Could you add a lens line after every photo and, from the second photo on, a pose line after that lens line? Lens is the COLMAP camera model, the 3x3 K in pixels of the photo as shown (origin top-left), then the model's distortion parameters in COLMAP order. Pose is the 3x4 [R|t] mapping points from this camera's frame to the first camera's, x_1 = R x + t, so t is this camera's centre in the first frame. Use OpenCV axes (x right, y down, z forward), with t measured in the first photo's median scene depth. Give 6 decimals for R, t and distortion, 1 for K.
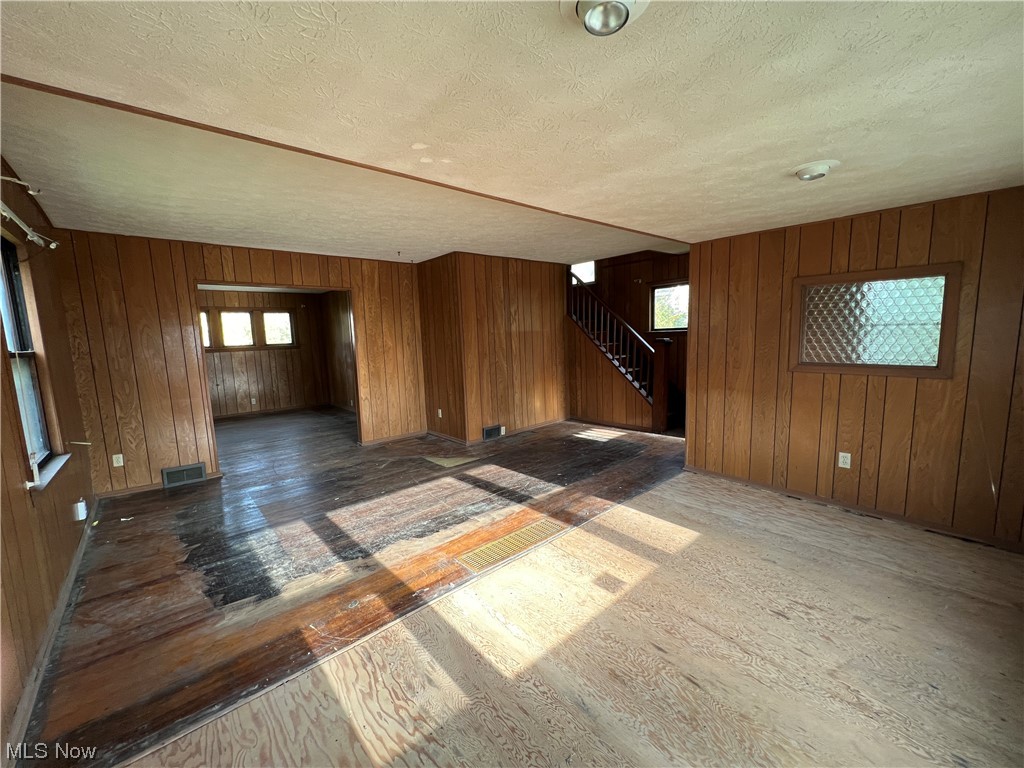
lens RADIAL K [[409.9, 0, 511.7], [0, 409.9, 383.9], [0, 0, 1]] dist [-0.003923, 0.000251]
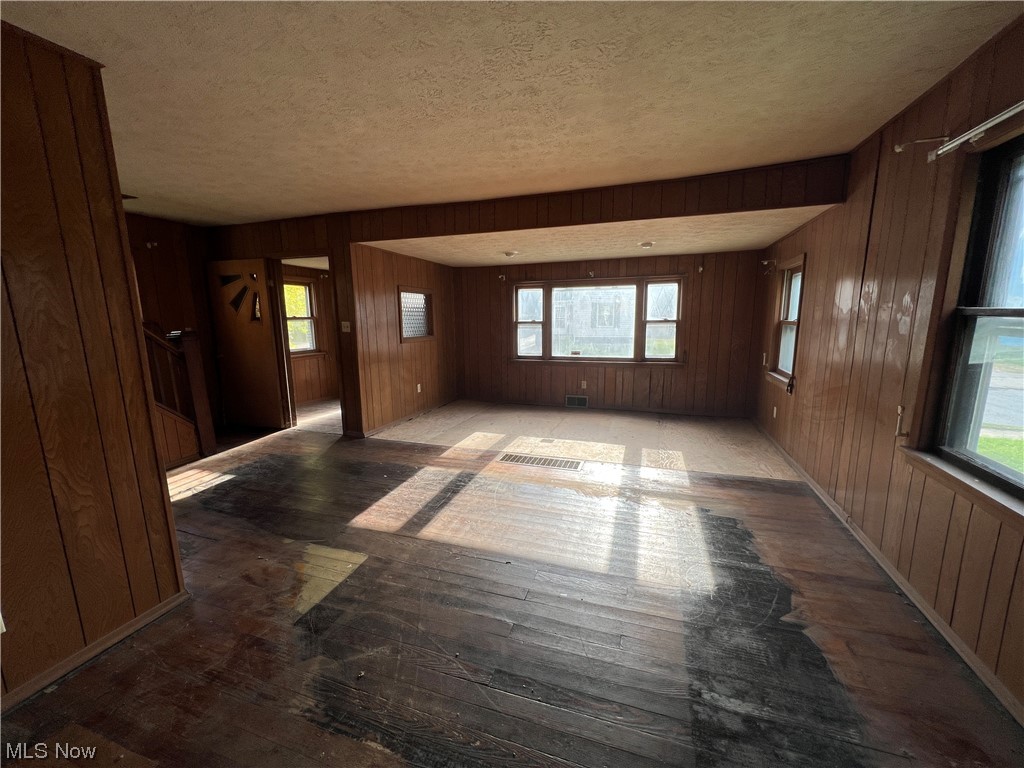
lens RADIAL K [[409.9, 0, 512.8], [0, 409.9, 385.9], [0, 0, 1]] dist [-0.003923, 0.000251]
pose [[-0.498623, -0.112788, 0.859450, -0.783634], [0.134806, 0.969345, 0.205419, -0.116712], [-0.856272, 0.218286, -0.468134, 1.168783]]
